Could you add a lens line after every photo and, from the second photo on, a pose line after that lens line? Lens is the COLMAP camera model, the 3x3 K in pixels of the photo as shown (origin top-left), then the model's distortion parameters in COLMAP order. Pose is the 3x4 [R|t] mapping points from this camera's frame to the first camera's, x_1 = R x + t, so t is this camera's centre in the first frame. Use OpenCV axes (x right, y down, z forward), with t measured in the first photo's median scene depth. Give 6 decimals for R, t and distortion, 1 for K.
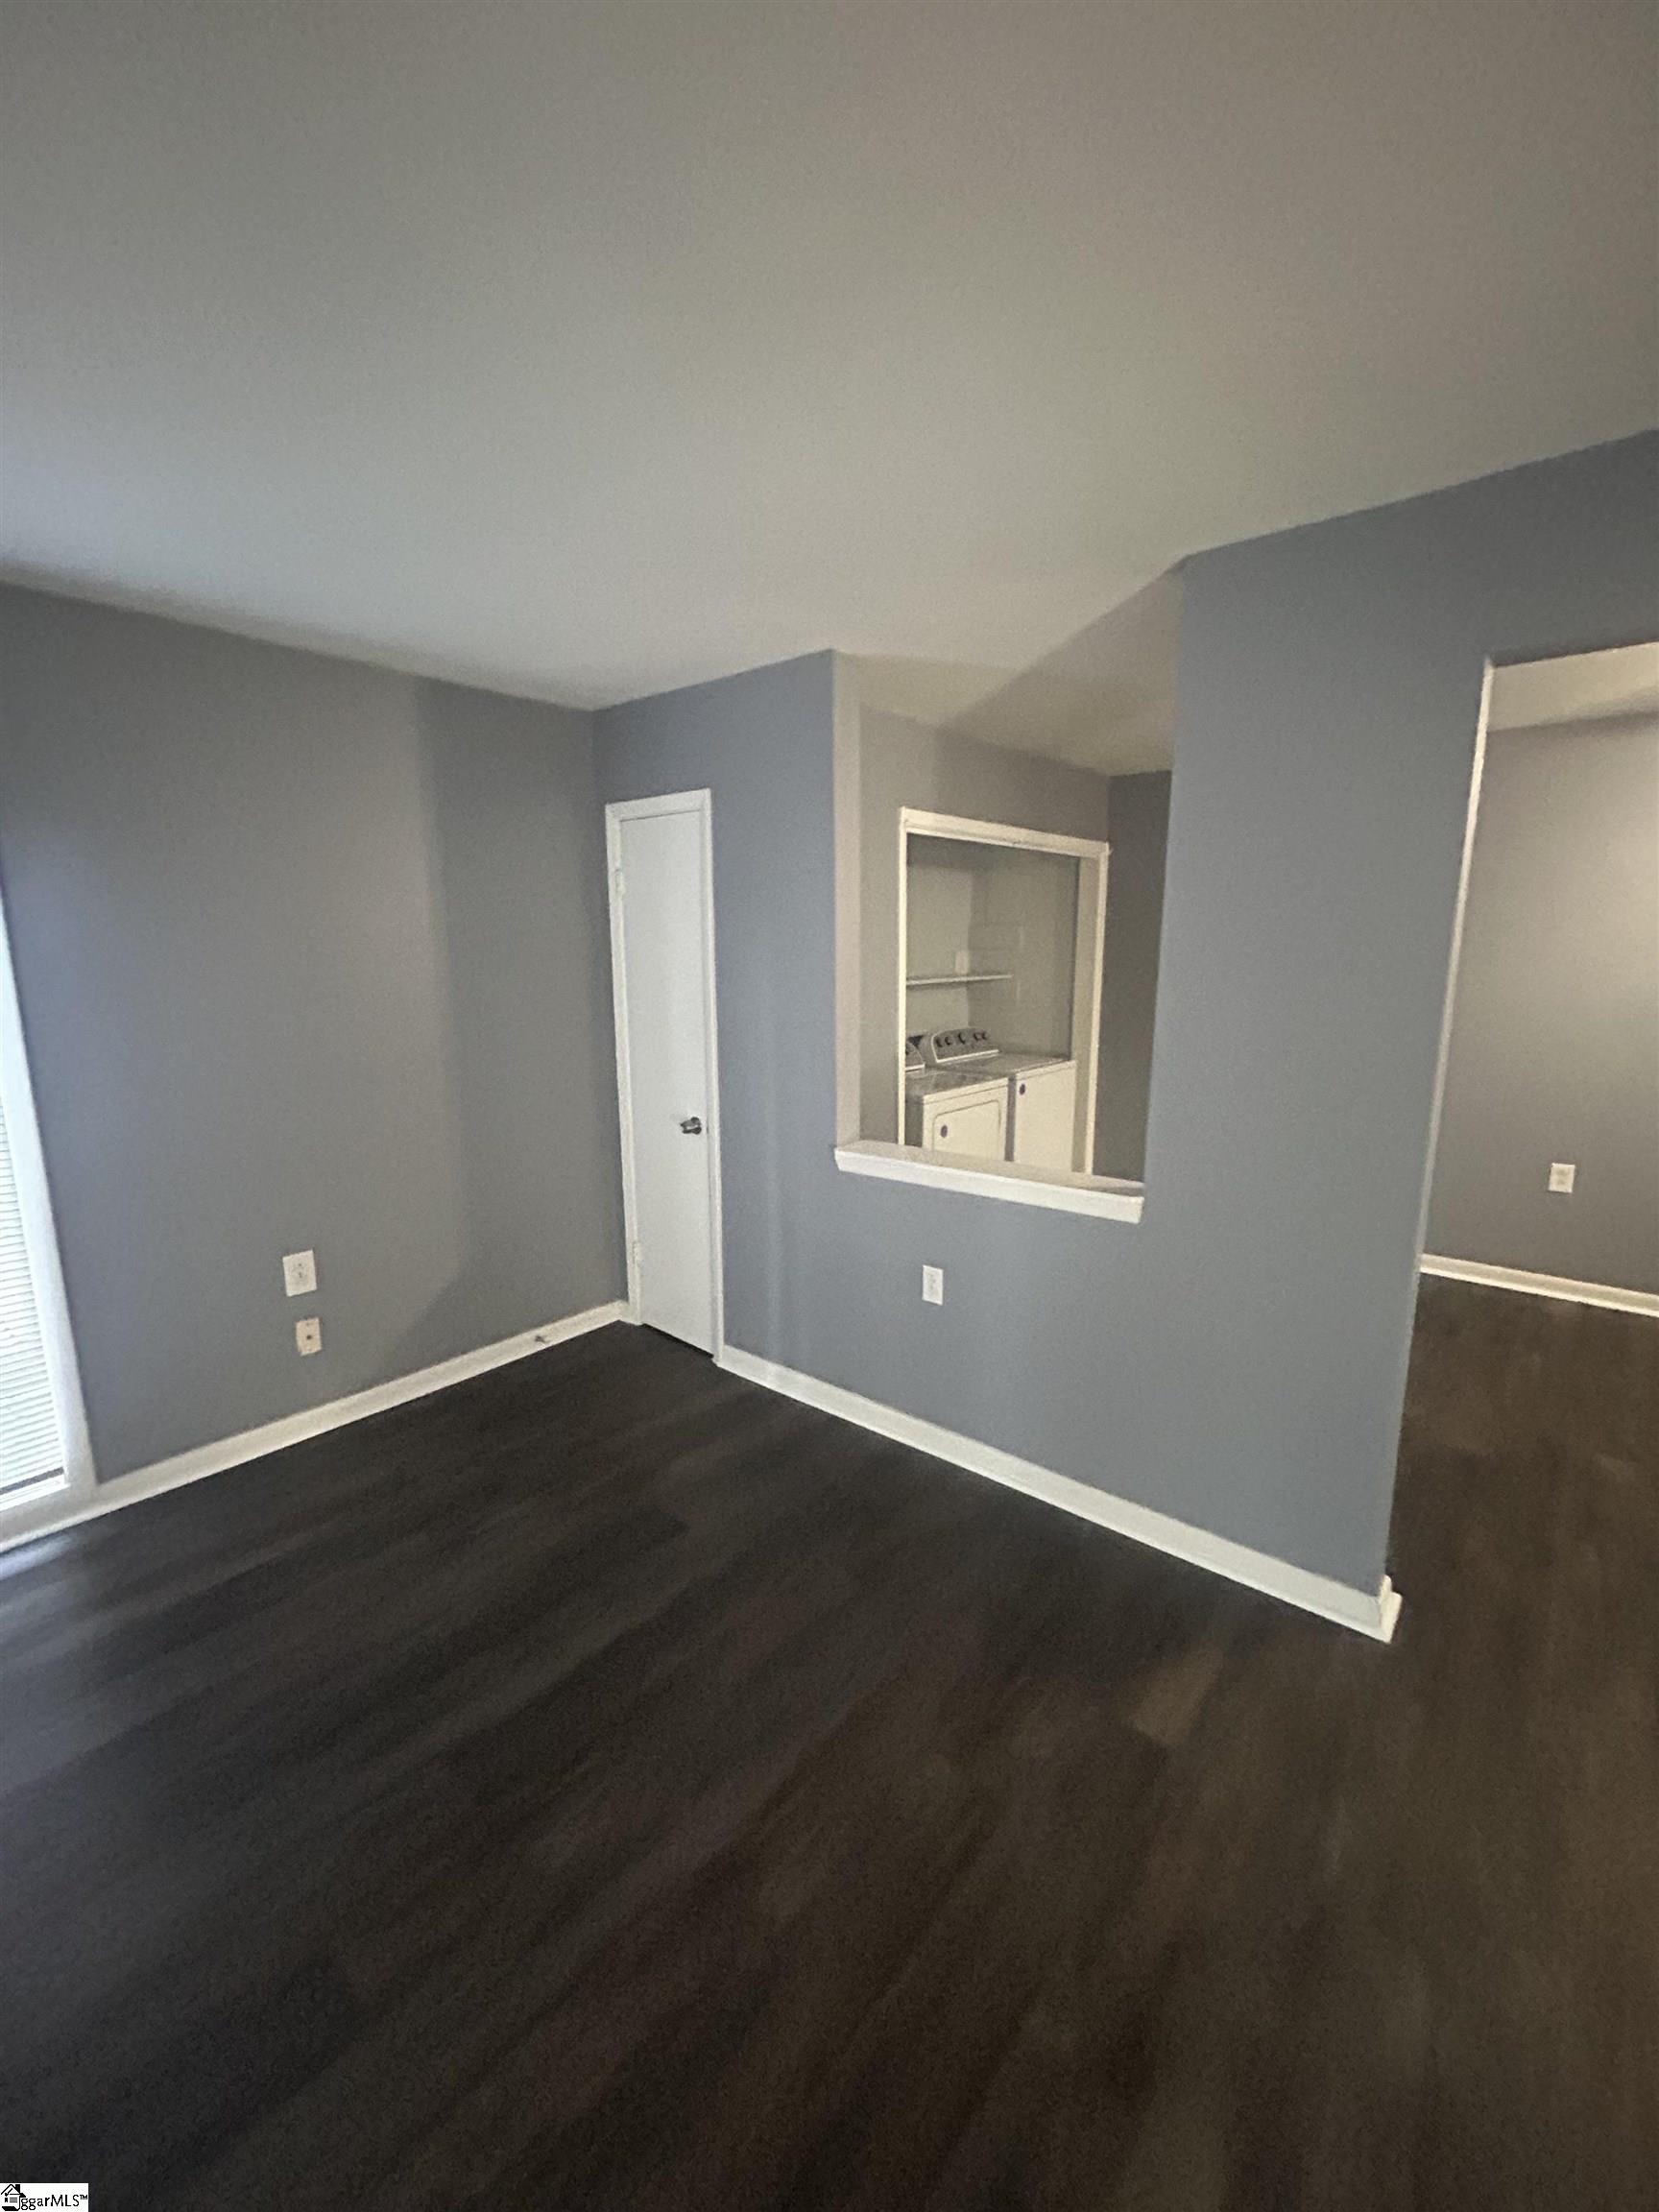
lens RADIAL K [[918.8, 0, 847.1], [0, 918.8, 1097.8], [0, 0, 1]] dist [0.001671, -0.000514]
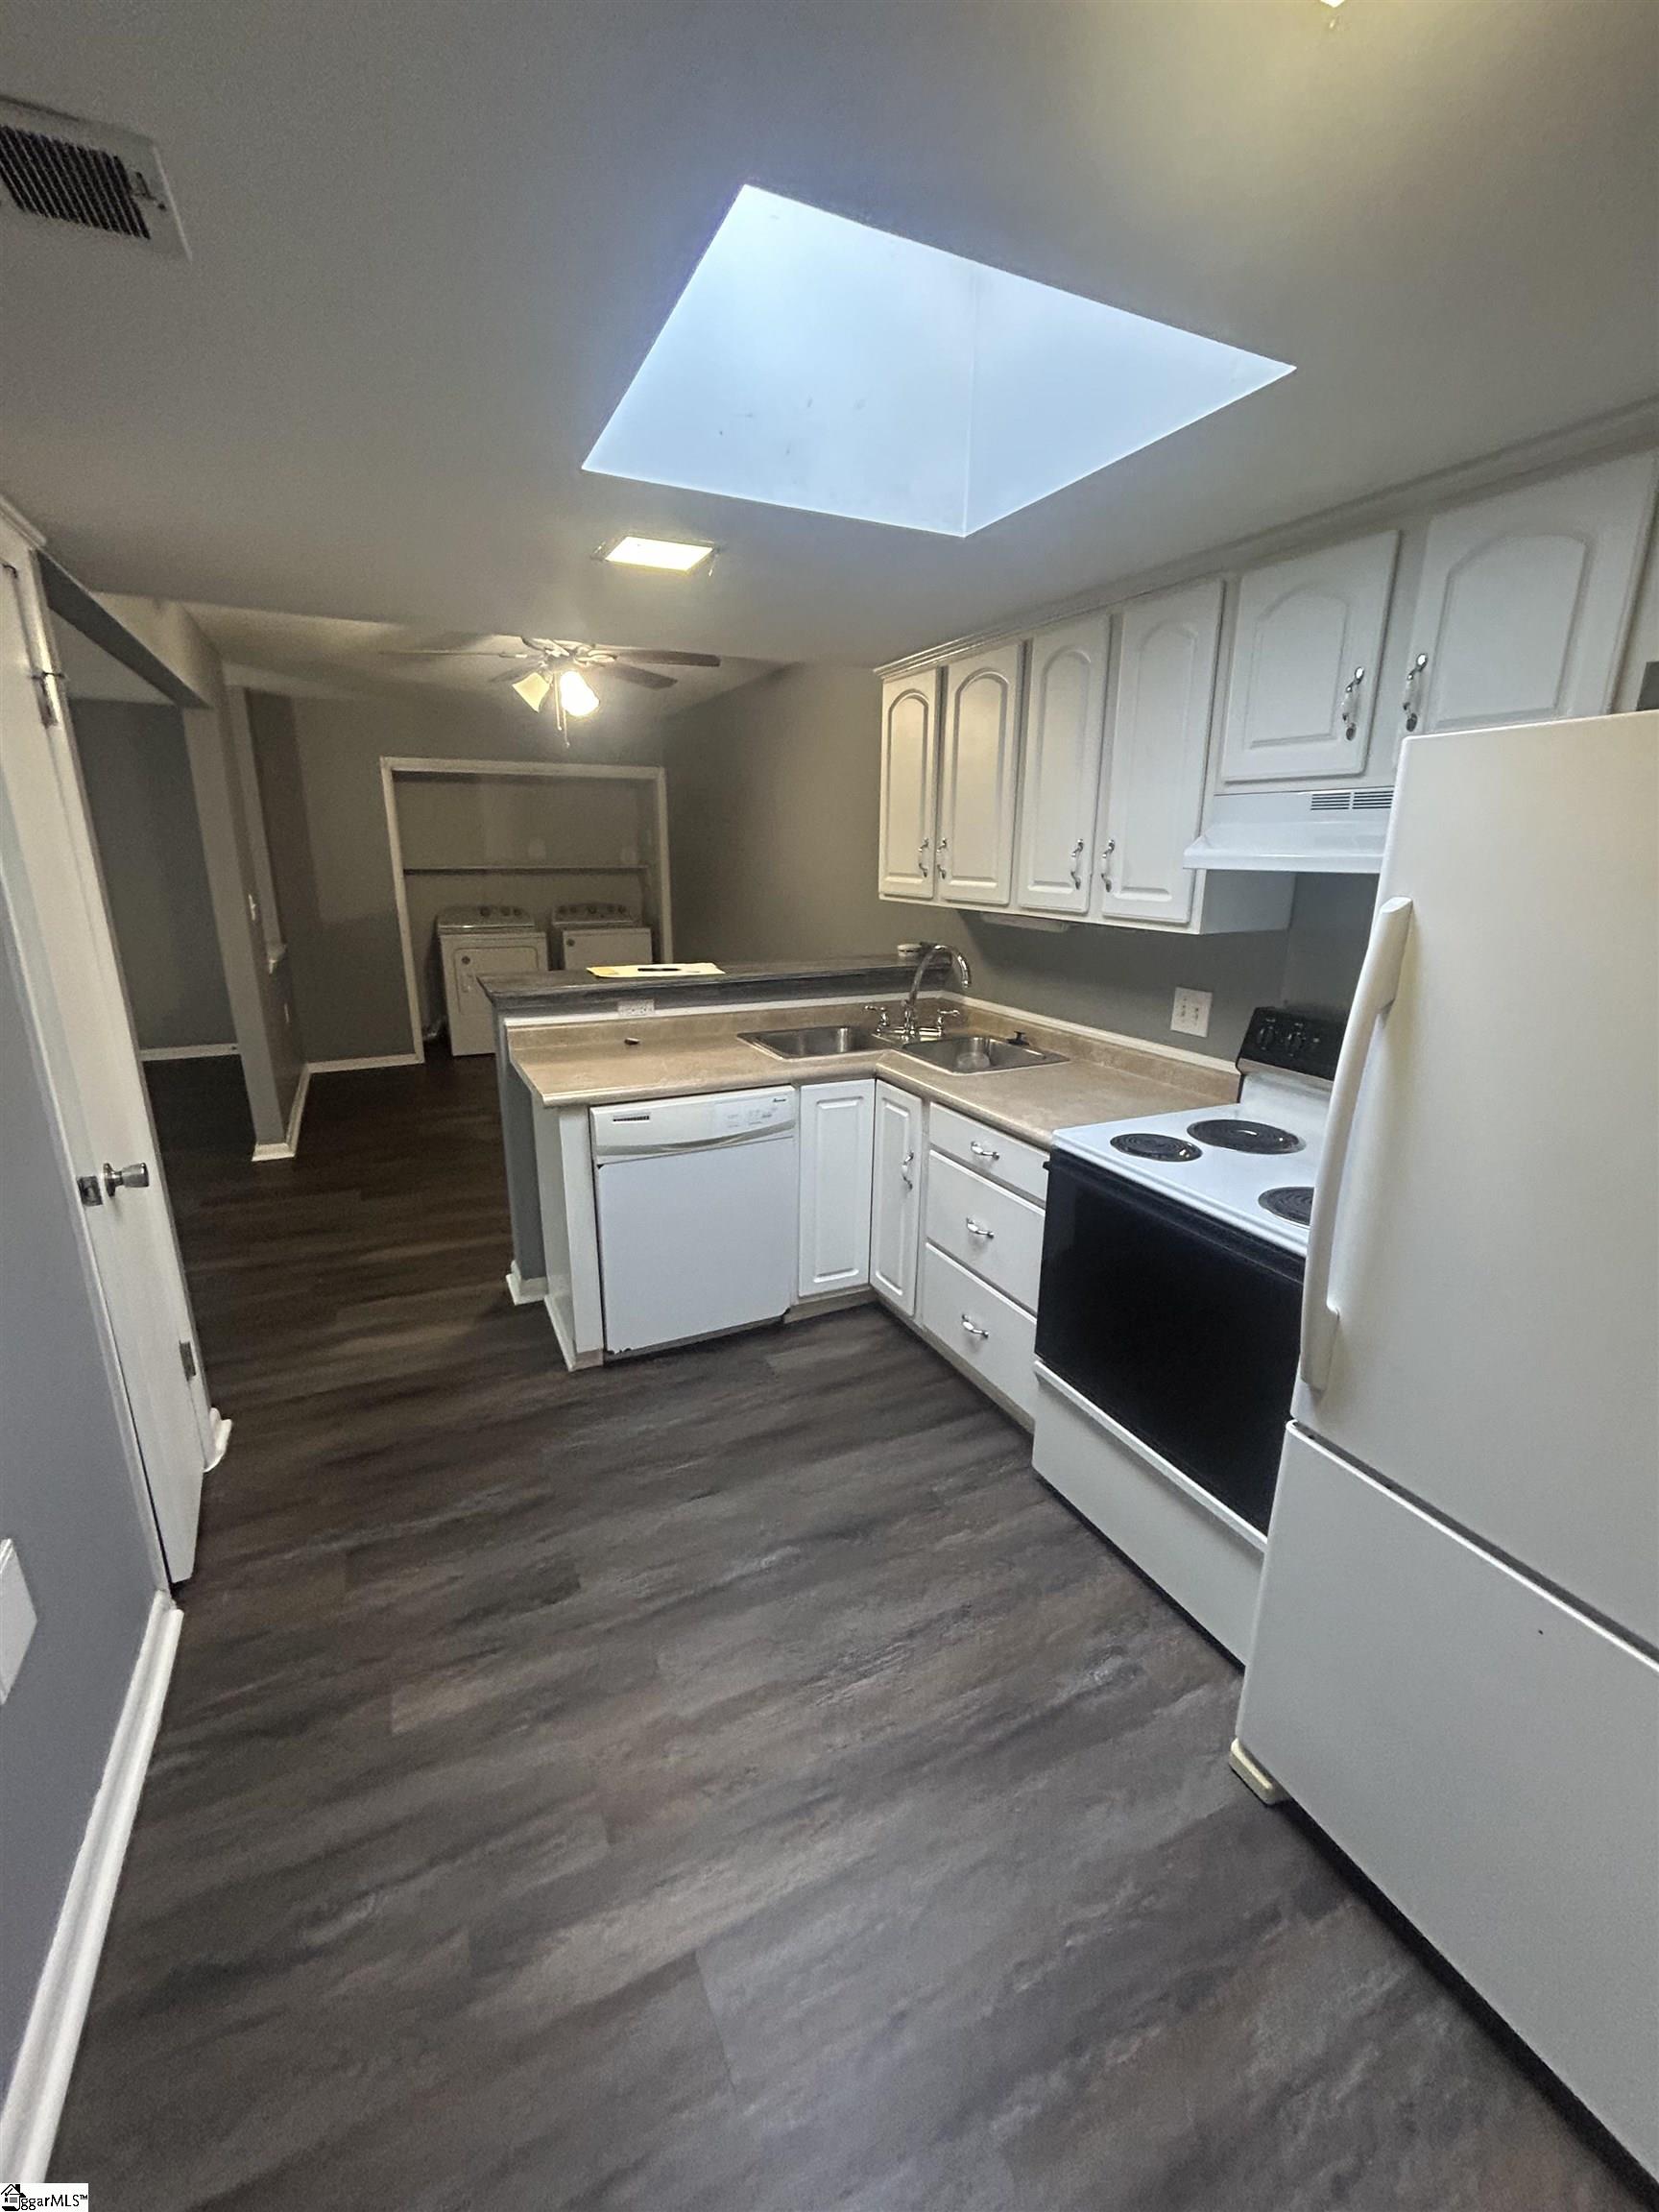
lens RADIAL K [[918.8, 0, 824.3], [0, 918.8, 1111.4], [0, 0, 1]] dist [0.001671, -0.000514]
pose [[0.911409, 0.128156, -0.391037, 1.215768], [-0.080677, 0.987474, 0.135593, 0.026005], [0.403516, -0.092033, 0.910332, -0.210651]]
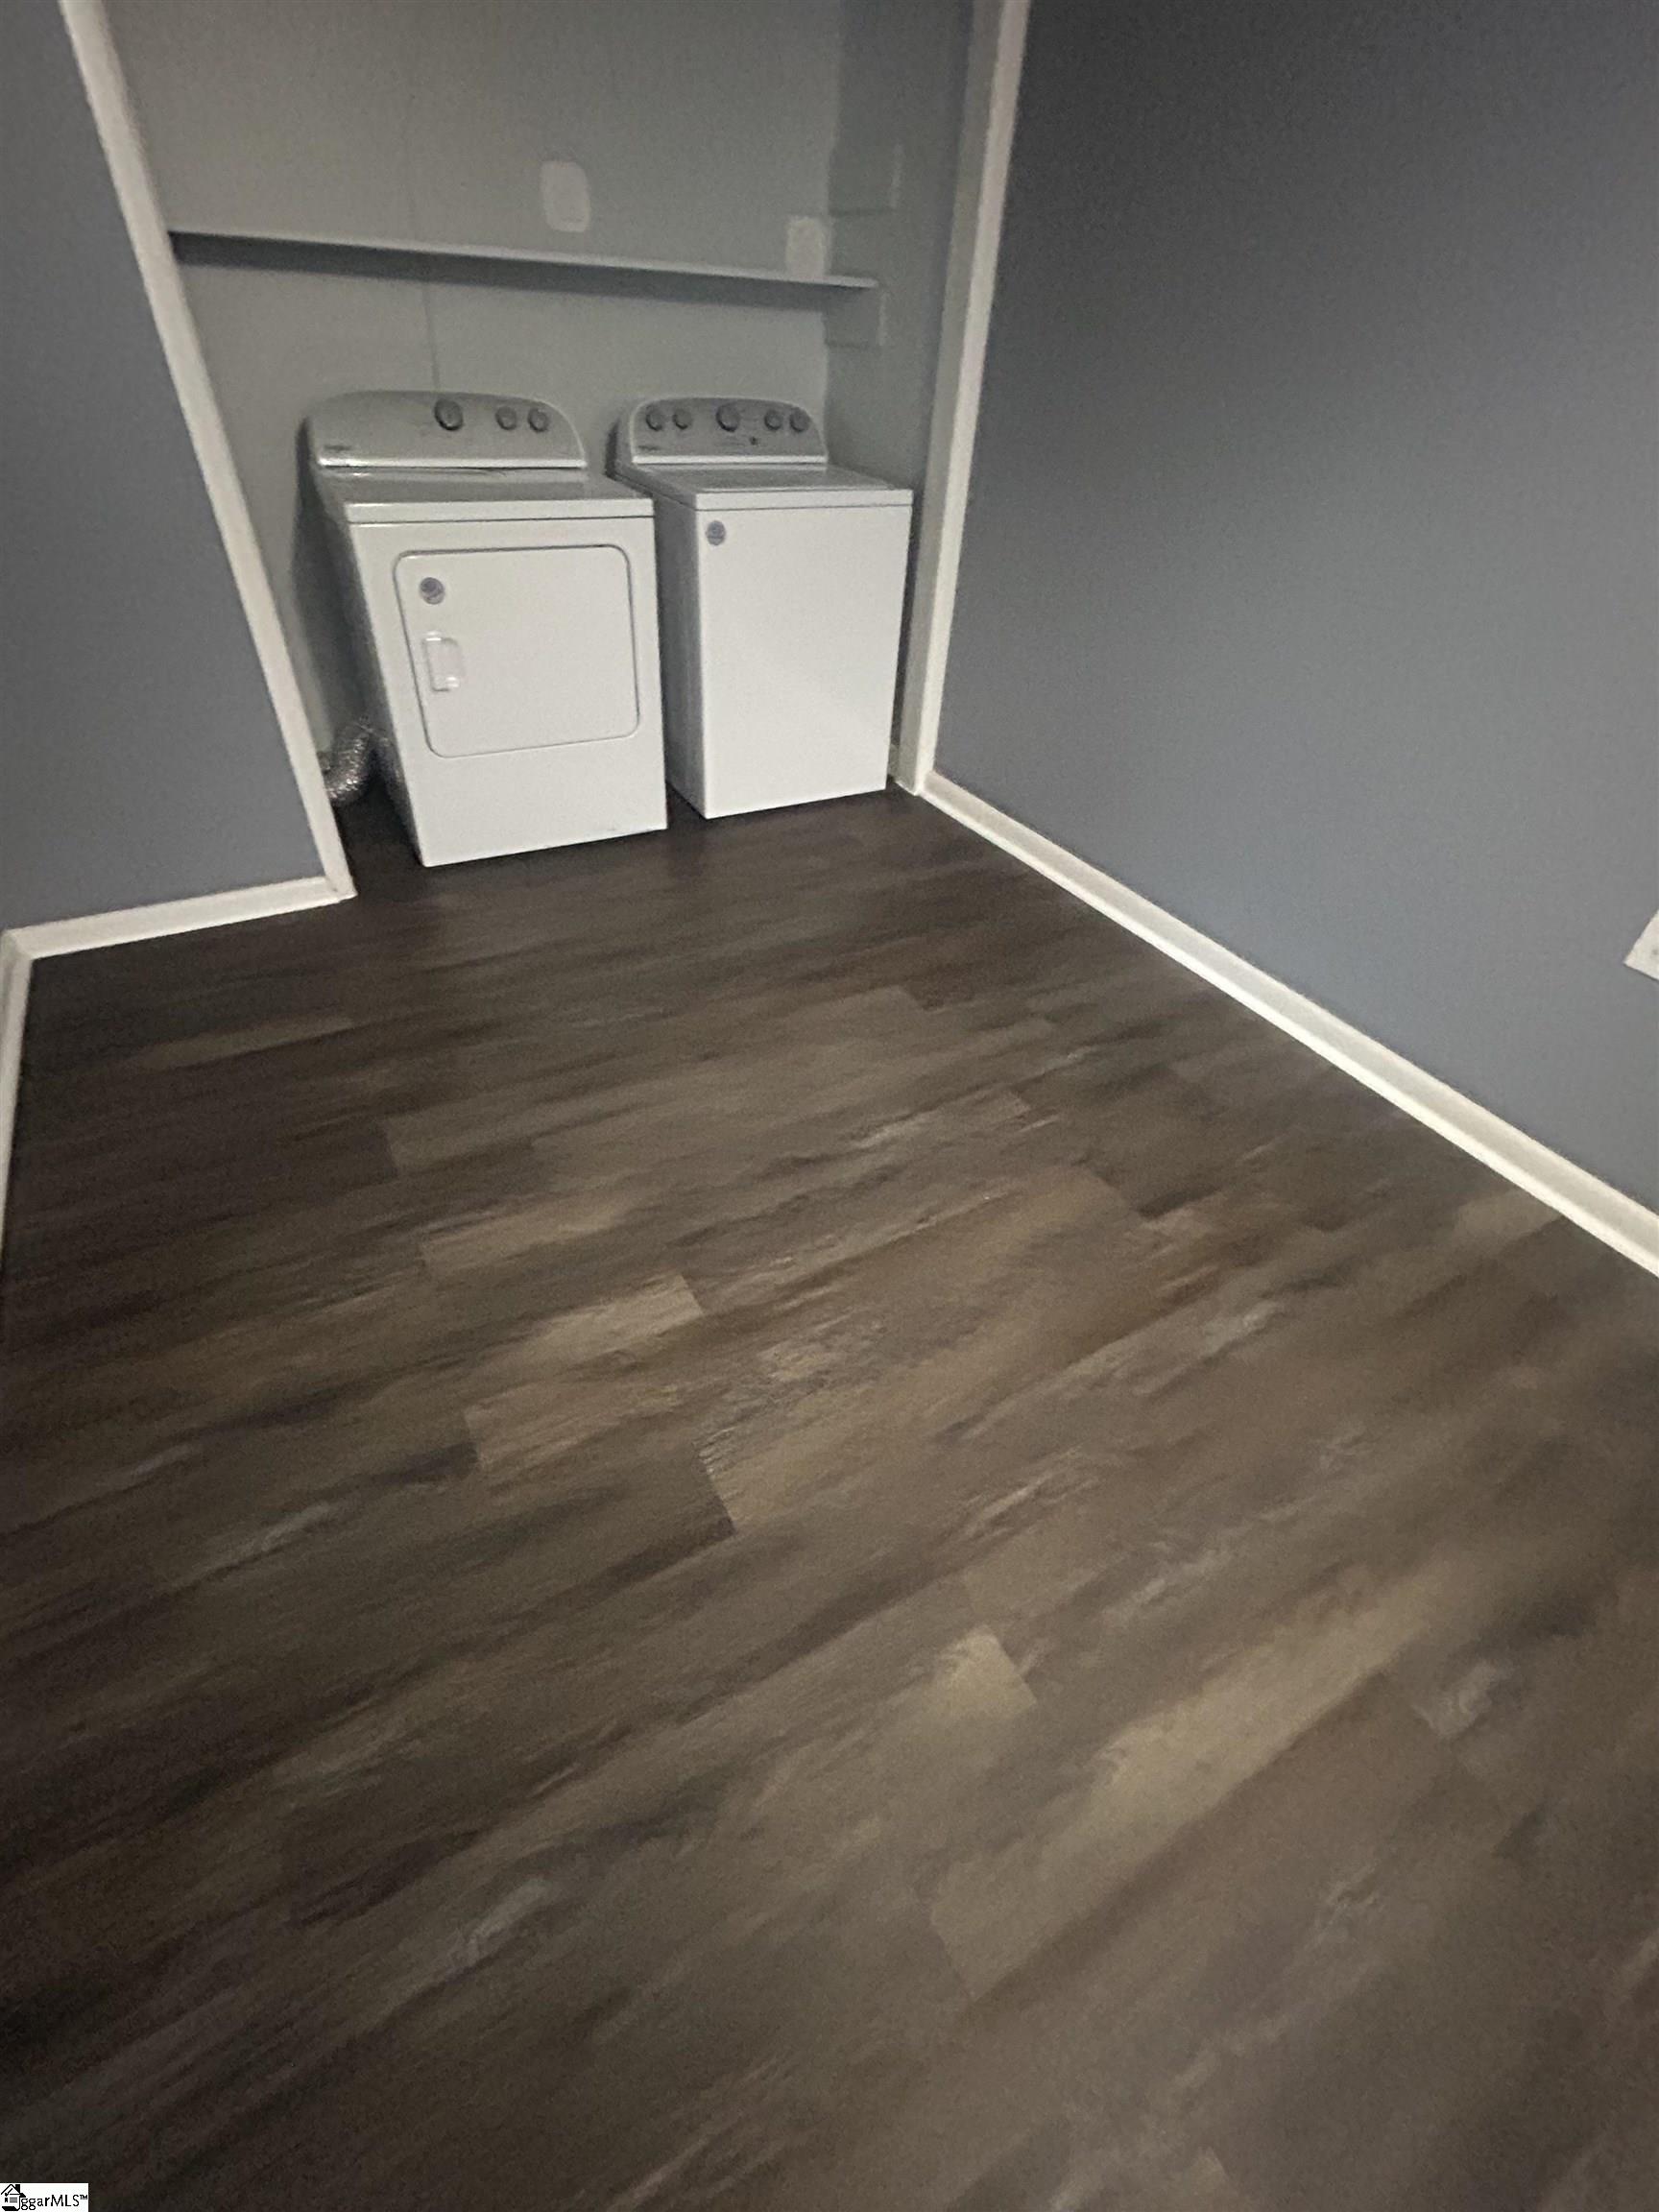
lens RADIAL K [[965.5, 0, 827.8], [0, 965.5, 1102.2], [0, 0, 1]] dist [0.000135, -0.000559]
pose [[0.931664, 0.270605, -0.242436, 0.486526], [-0.116534, 0.854592, 0.506056, -0.018500], [0.344125, -0.443223, 0.827727, 0.440975]]
